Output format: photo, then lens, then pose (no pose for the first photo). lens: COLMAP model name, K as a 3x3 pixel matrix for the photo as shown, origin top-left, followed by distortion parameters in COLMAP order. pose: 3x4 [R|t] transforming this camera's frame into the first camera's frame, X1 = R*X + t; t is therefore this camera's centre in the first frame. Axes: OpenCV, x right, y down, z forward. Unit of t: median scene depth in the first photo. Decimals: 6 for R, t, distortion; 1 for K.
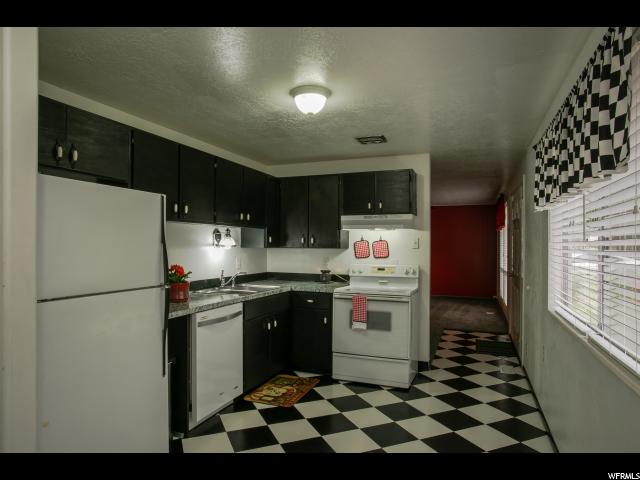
lens RADIAL K [[401.0, 0, 323.8], [0, 401.0, 242.3], [0, 0, 1]] dist [-0.005384, 0.006013]
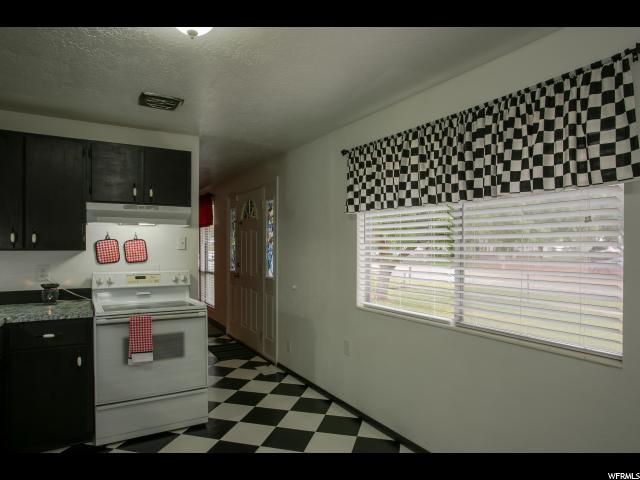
lens RADIAL K [[401.0, 0, 320.8], [0, 401.0, 244.9], [0, 0, 1]] dist [-0.005384, 0.006013]
pose [[0.622456, 0.005099, 0.782638, -0.243297], [-0.013010, 0.999908, 0.003833, -0.001670], [-0.782547, -0.012567, 0.622465, 0.269905]]
